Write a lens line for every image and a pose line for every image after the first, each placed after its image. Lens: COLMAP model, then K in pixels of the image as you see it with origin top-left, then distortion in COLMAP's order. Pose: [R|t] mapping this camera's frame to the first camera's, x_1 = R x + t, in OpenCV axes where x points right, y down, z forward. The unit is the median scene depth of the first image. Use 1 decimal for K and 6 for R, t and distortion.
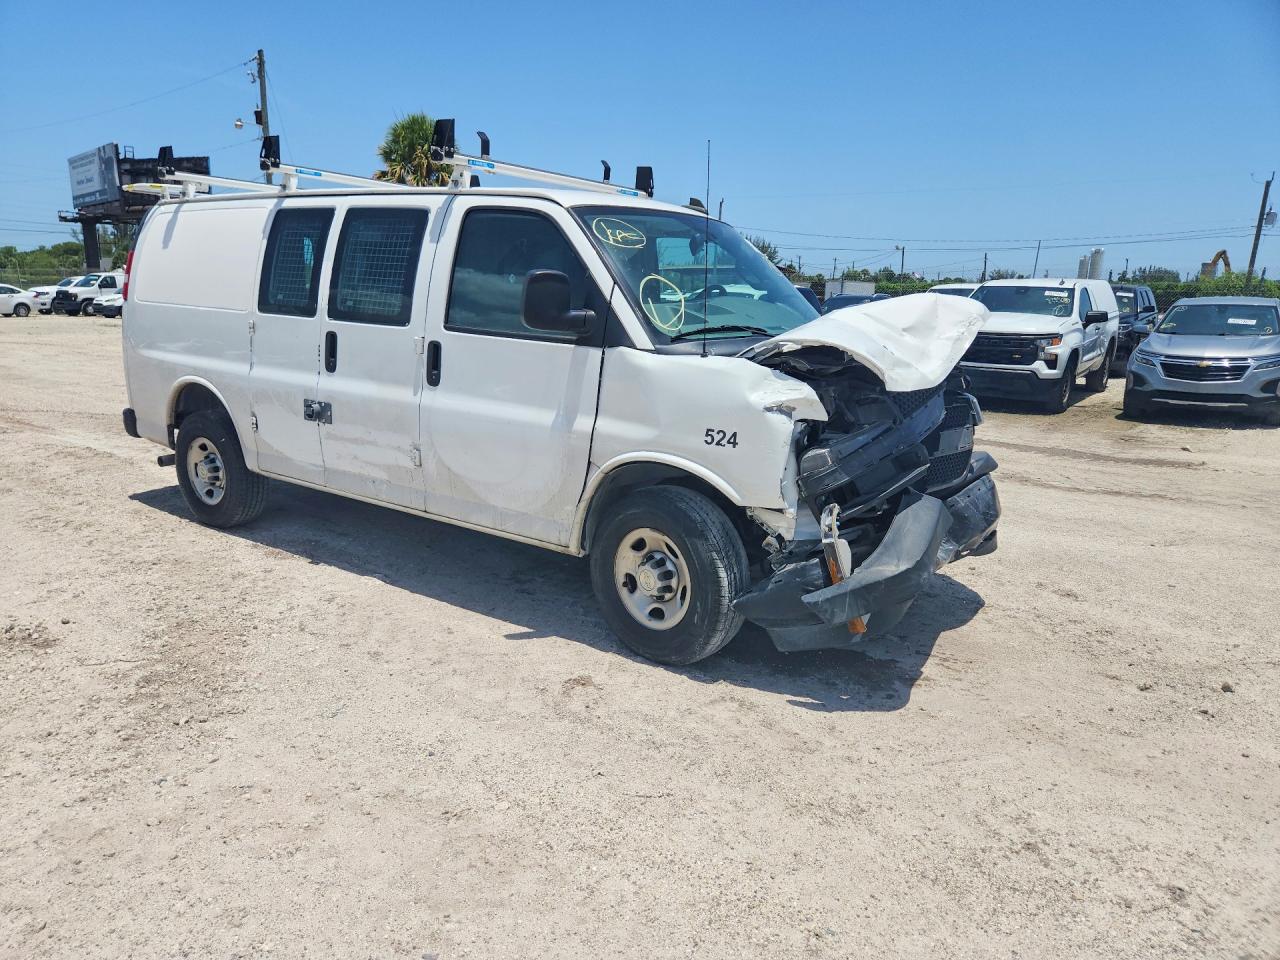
lens RADIAL K [[877.7, 0, 625.1], [0, 877.7, 483.5], [0, 0, 1]] dist [0.066622, -0.067120]
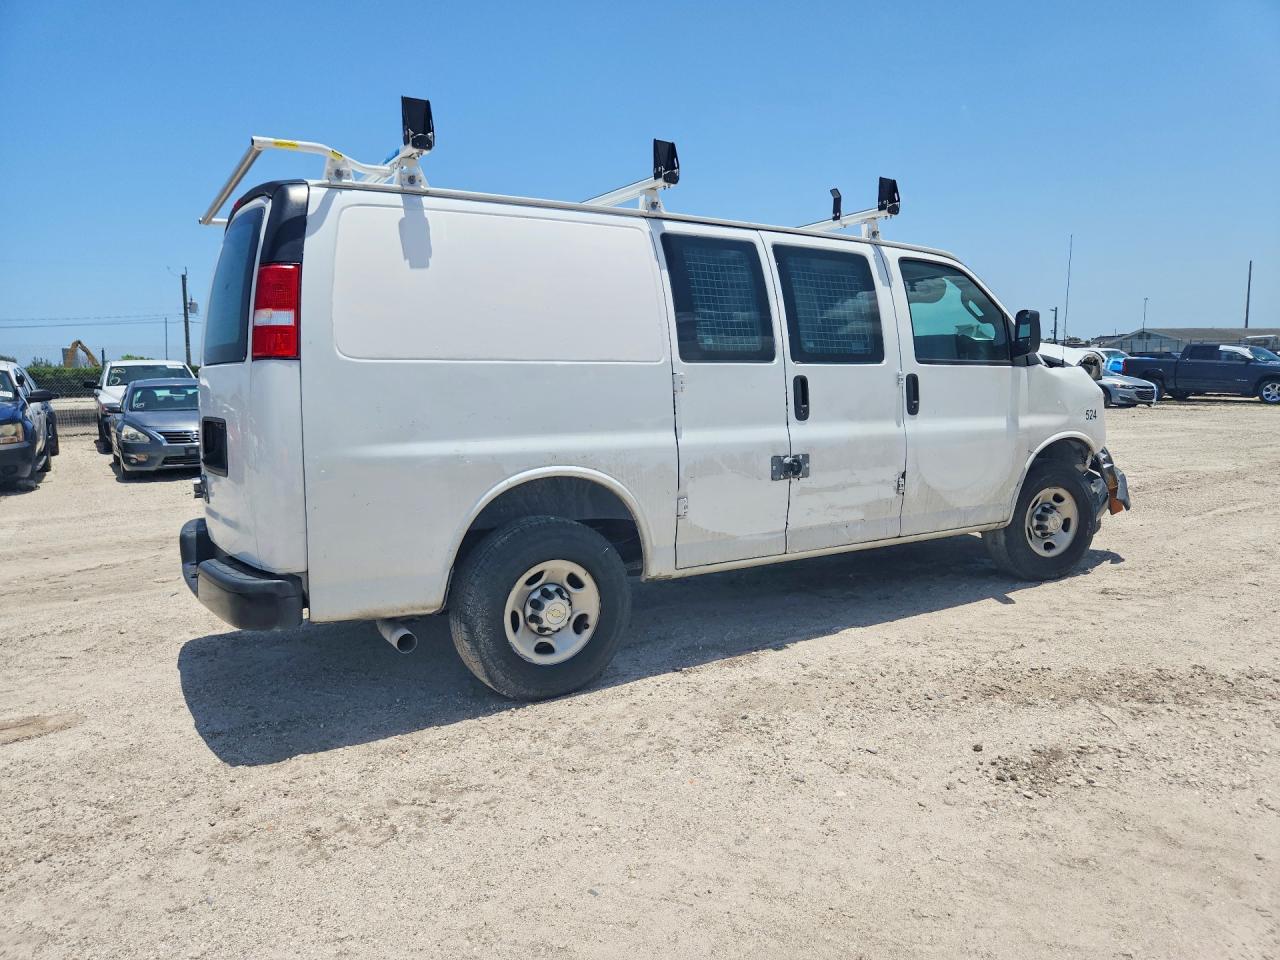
lens RADIAL K [[884.8, 0, 640.0], [0, 884.8, 480.0], [0, 0, 1]] dist [0.031325, -0.000281]
pose [[0.372574, -0.139637, 0.917437, -1.253859], [0.230181, 0.971626, 0.054408, -0.156347], [-0.899003, 0.190905, 0.394144, 0.816185]]
